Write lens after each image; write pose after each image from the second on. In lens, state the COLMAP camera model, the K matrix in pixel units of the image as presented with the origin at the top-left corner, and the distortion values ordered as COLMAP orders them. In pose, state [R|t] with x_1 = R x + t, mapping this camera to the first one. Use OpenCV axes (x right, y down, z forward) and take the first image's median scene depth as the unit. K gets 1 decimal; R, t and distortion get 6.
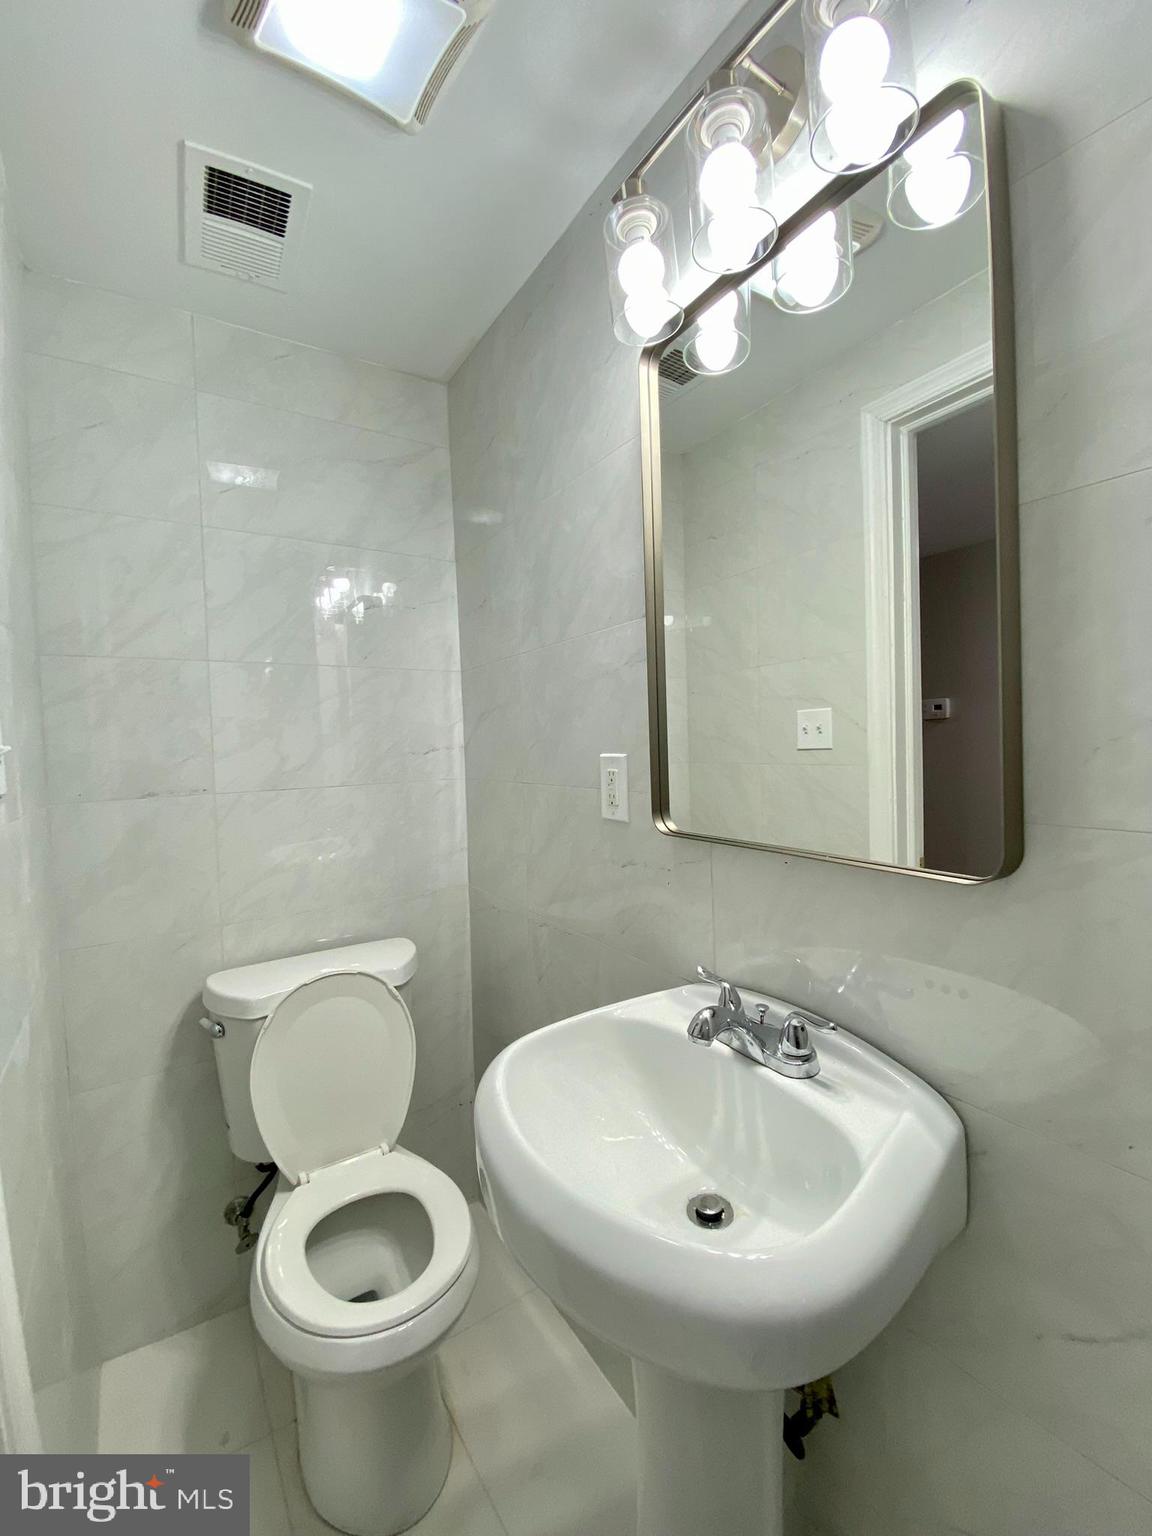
lens RADIAL K [[621.6, 0, 576.0], [0, 621.6, 768.0], [0, 0, 1]] dist [0.016892, -0.018378]
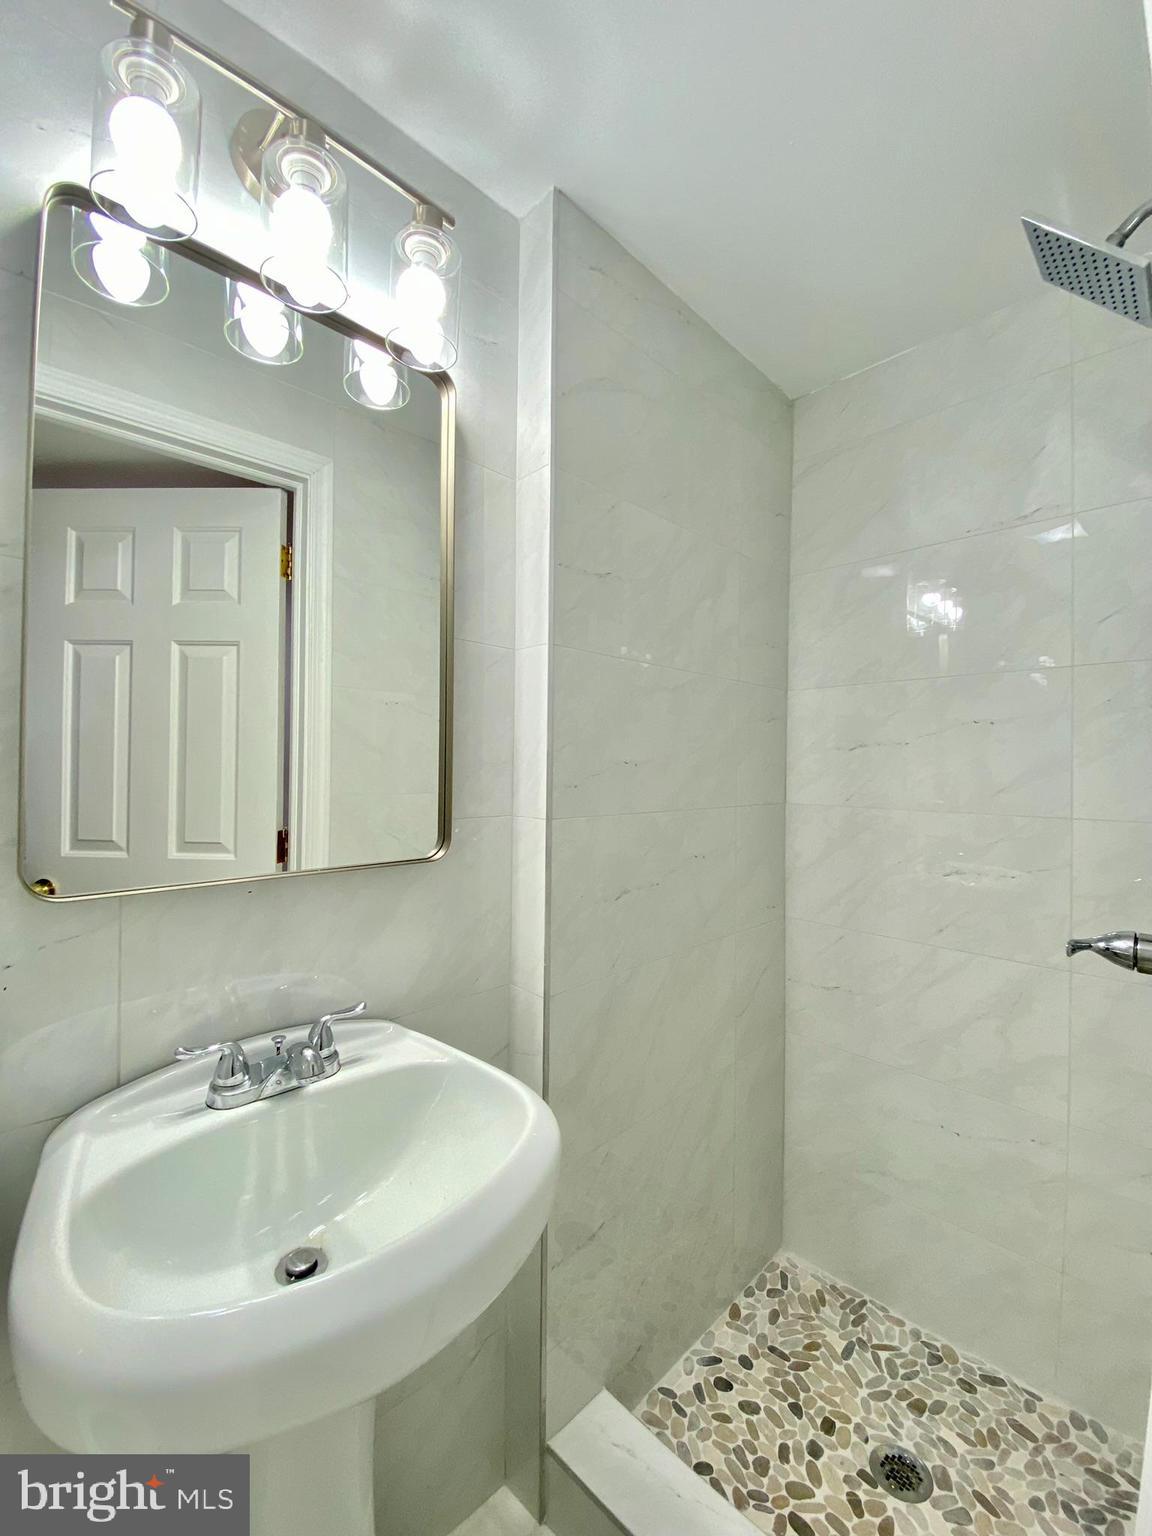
lens RADIAL K [[621.6, 0, 576.0], [0, 621.6, 768.0], [0, 0, 1]] dist [0.016892, -0.018378]
pose [[-0.190632, 0.029453, 0.981220, -0.773837], [0.023534, 0.999400, -0.025426, -0.000916], [-0.981380, 0.018245, -0.191210, 0.738499]]
